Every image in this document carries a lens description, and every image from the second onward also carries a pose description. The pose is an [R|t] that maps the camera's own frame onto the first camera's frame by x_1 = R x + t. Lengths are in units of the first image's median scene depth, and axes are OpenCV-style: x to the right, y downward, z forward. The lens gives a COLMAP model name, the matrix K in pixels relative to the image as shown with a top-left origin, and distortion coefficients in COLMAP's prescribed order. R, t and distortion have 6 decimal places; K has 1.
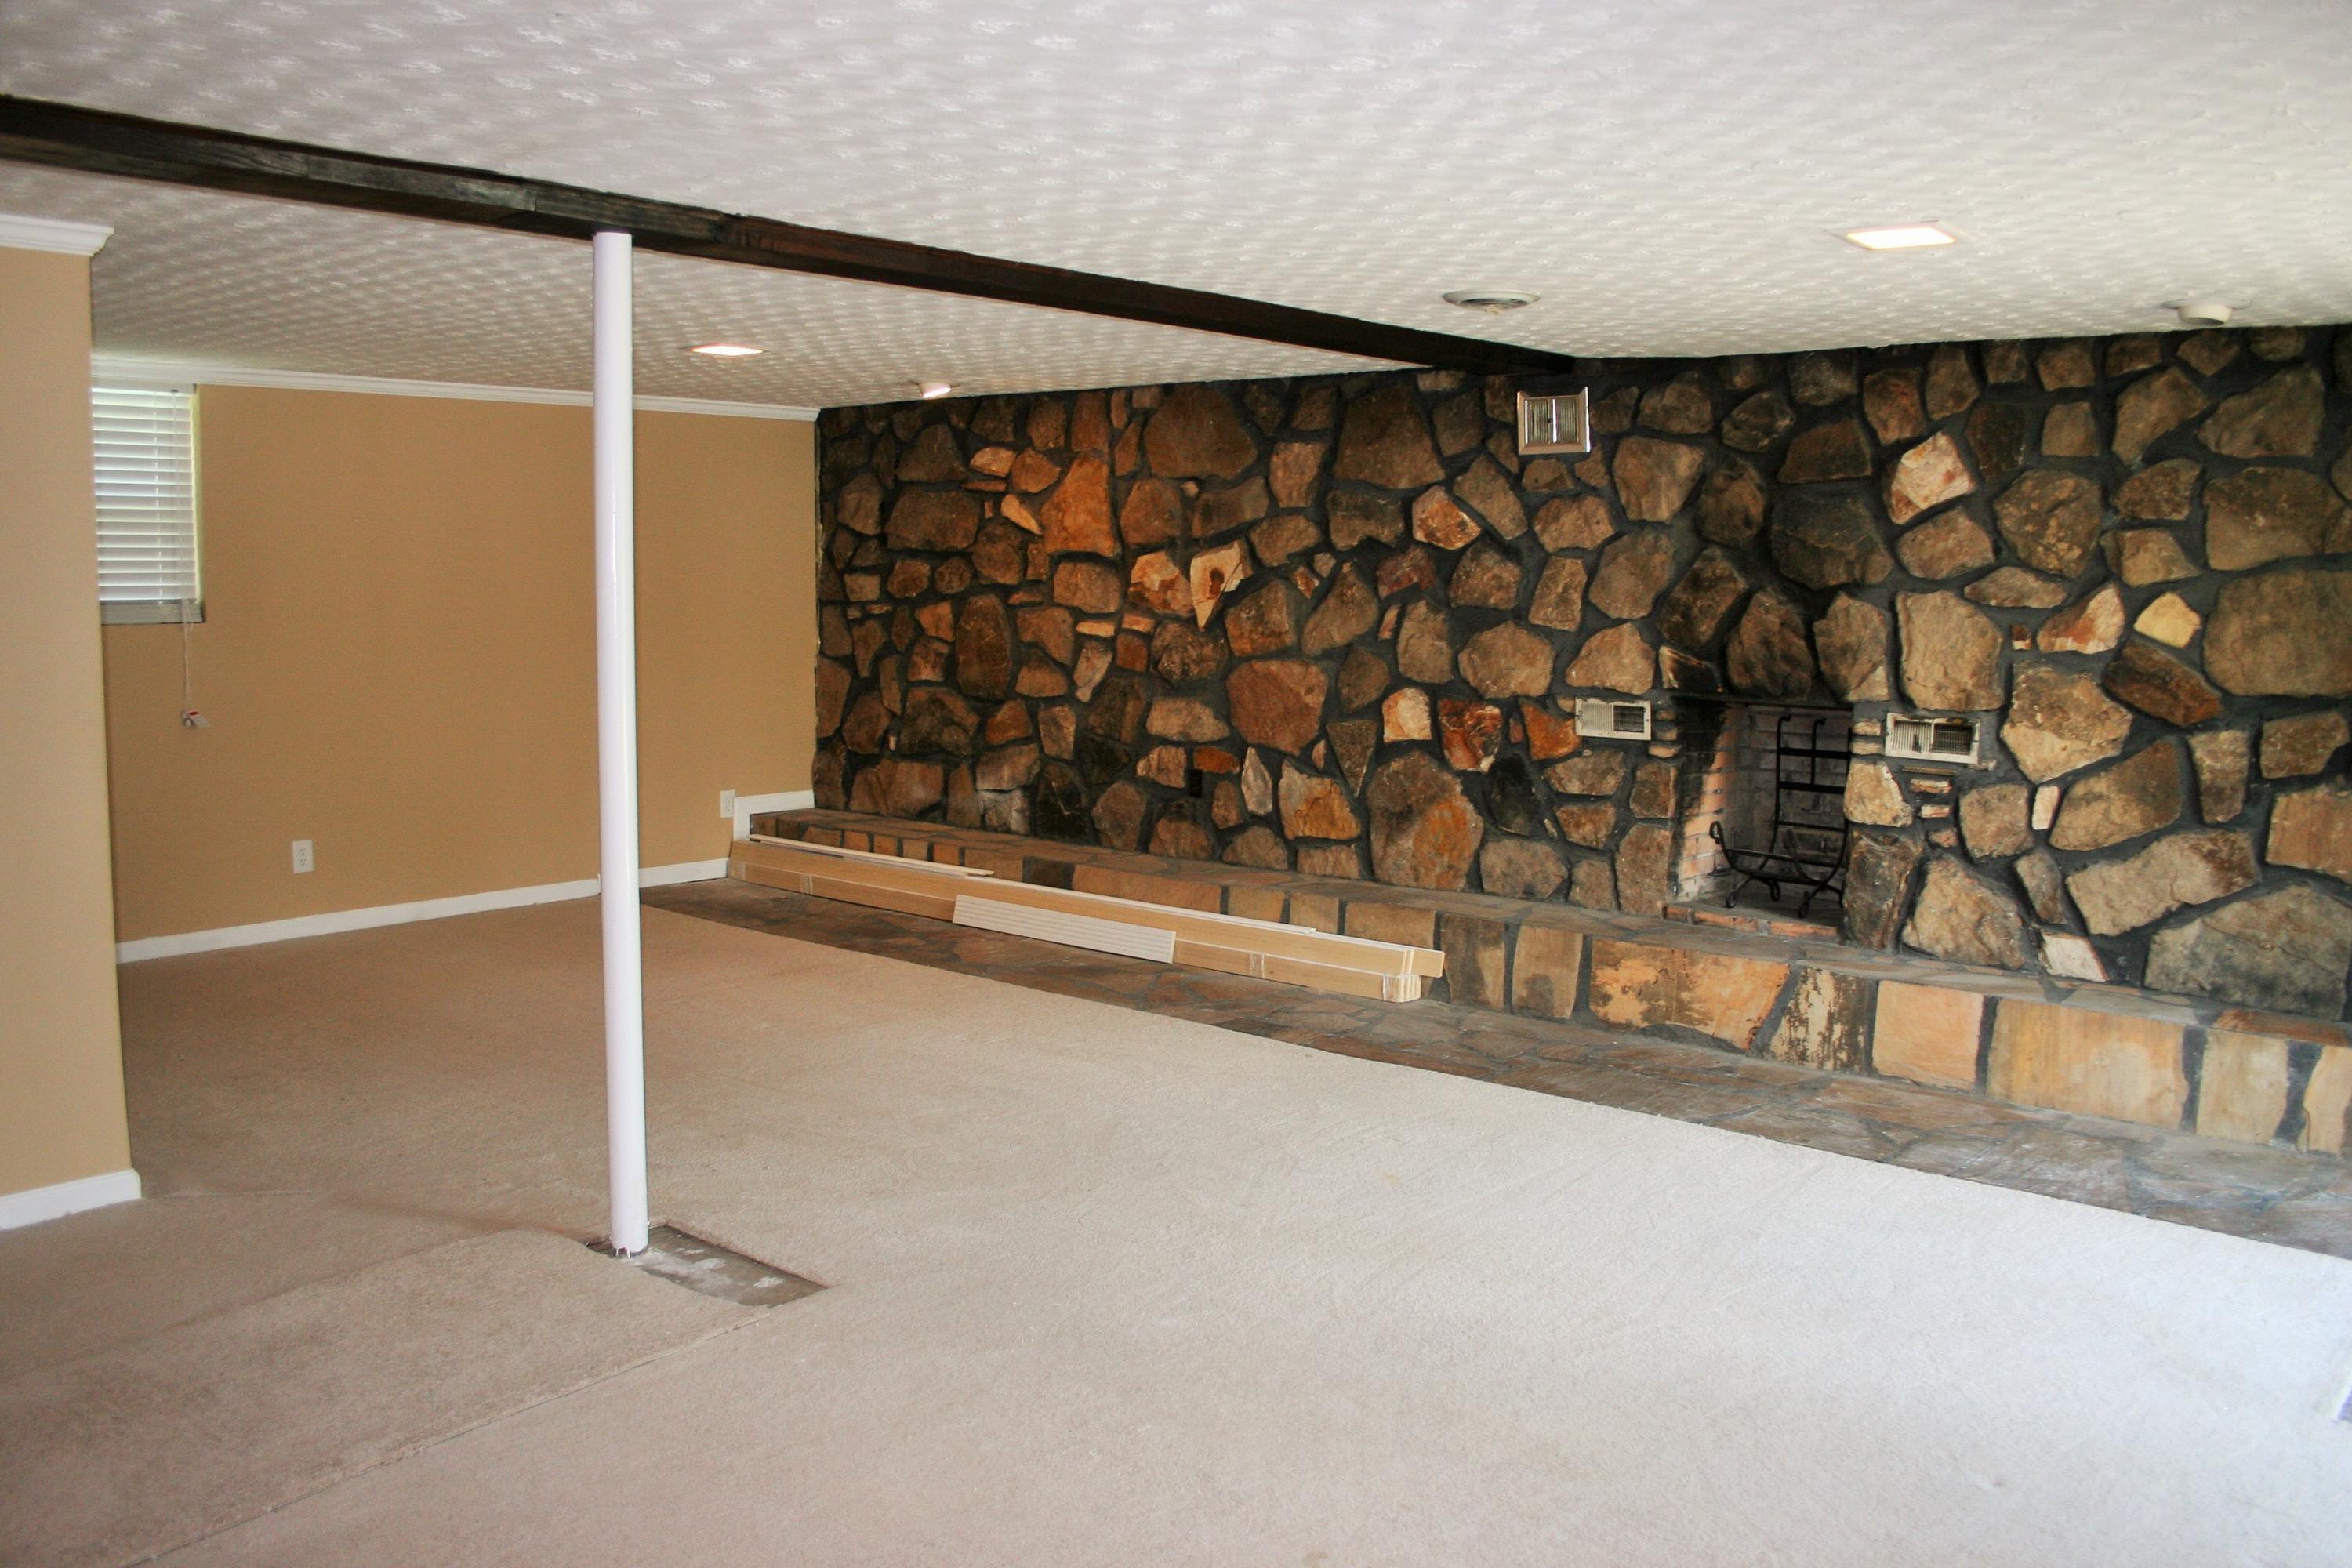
lens RADIAL K [[1949.3, 0, 1174.9], [0, 1949.3, 780.2], [0, 0, 1]] dist [-0.143691, 0.115898]
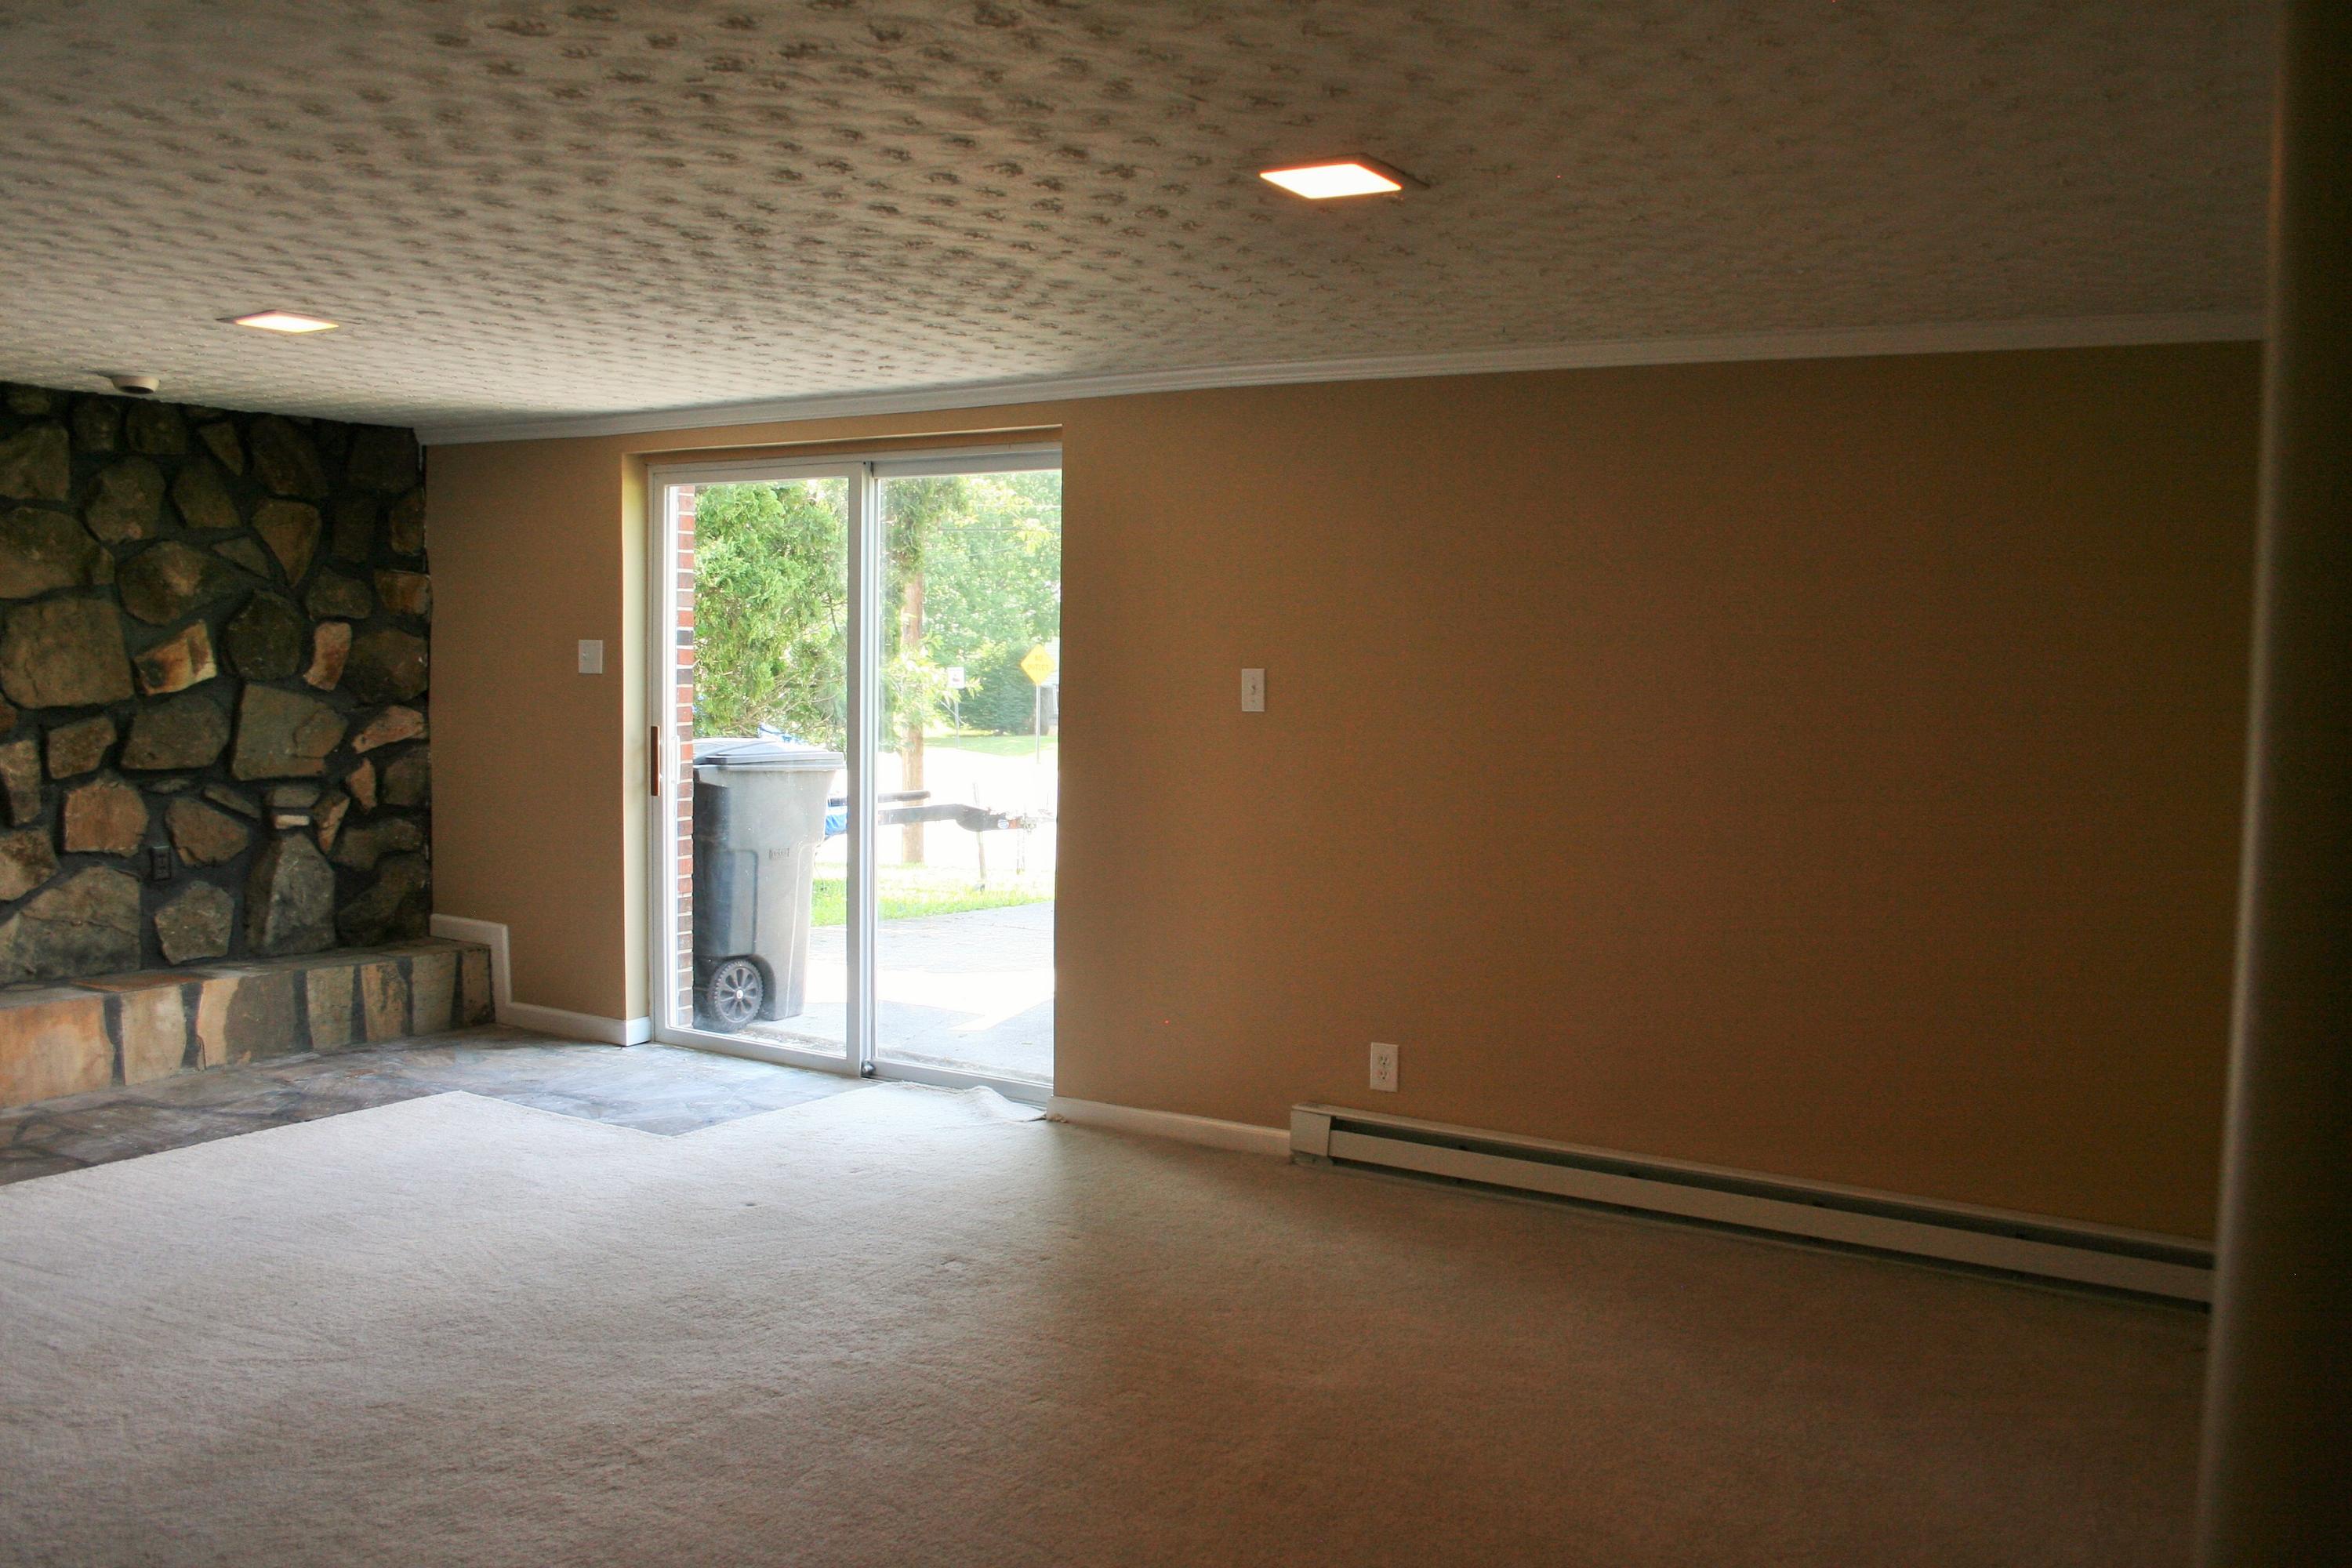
lens RADIAL K [[1949.3, 0, 1178.9], [0, 1949.3, 787.9], [0, 0, 1]] dist [-0.143691, 0.115898]
pose [[-0.145394, -0.093941, 0.984904, -0.656472], [0.087859, 0.990323, 0.107428, -0.059370], [-0.985465, 0.102152, -0.135734, 0.484571]]
